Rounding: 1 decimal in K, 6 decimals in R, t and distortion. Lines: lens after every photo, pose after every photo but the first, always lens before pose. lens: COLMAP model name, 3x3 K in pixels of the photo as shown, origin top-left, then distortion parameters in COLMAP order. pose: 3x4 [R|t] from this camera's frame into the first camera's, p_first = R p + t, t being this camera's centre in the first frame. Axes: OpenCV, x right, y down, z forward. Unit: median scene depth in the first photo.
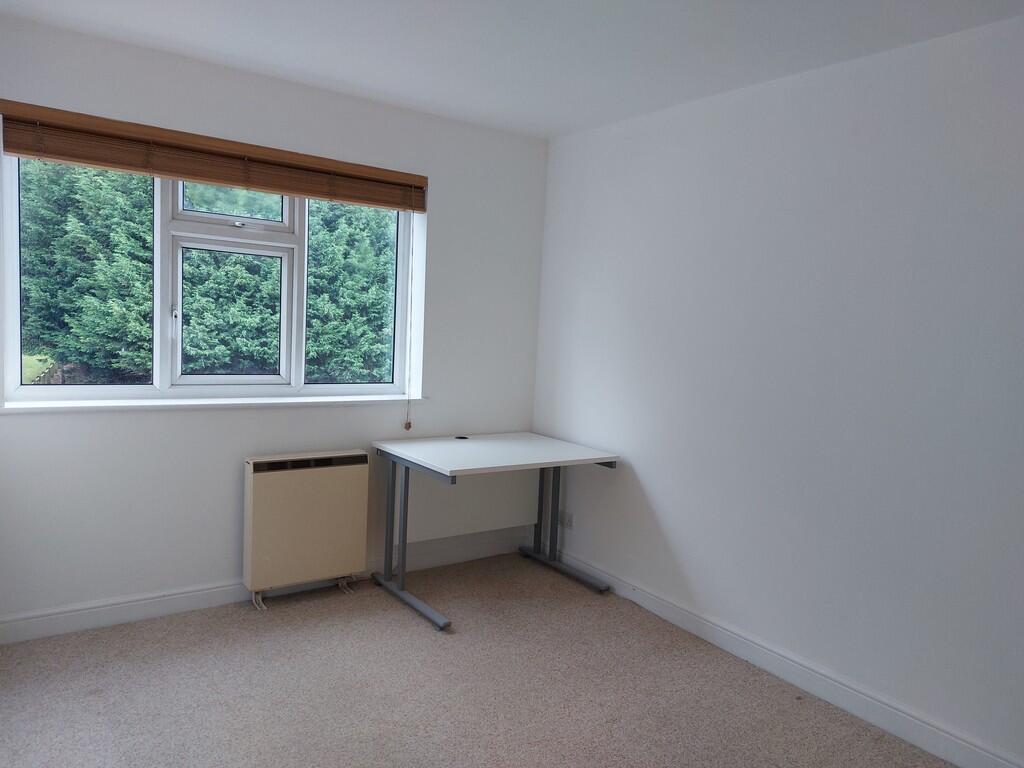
lens RADIAL K [[726.5, 0, 512.0], [0, 726.5, 384.0], [0, 0, 1]] dist [0.002829, 0.000374]
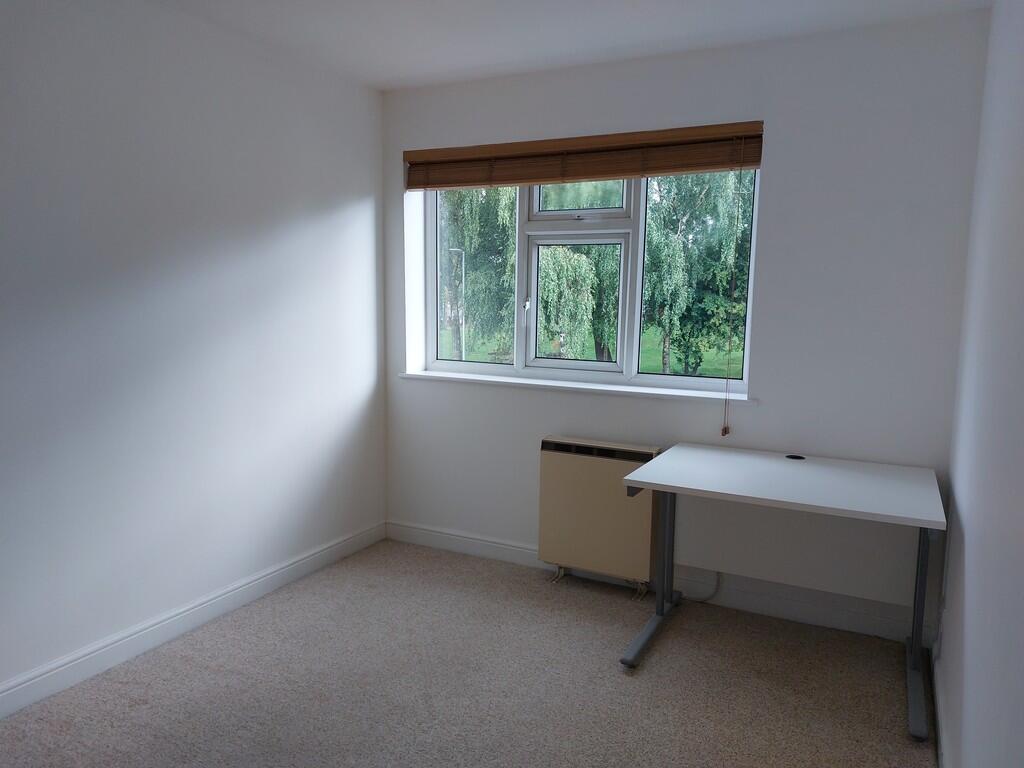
lens RADIAL K [[731.1, 0, 512.0], [0, 731.1, 384.0], [0, 0, 1]] dist [0.123935, -0.164994]
pose [[0.468478, 0.066545, -0.880965, 0.550049], [-0.067000, 0.996964, 0.039678, -0.014416], [0.880931, 0.040437, 0.471515, 0.434777]]
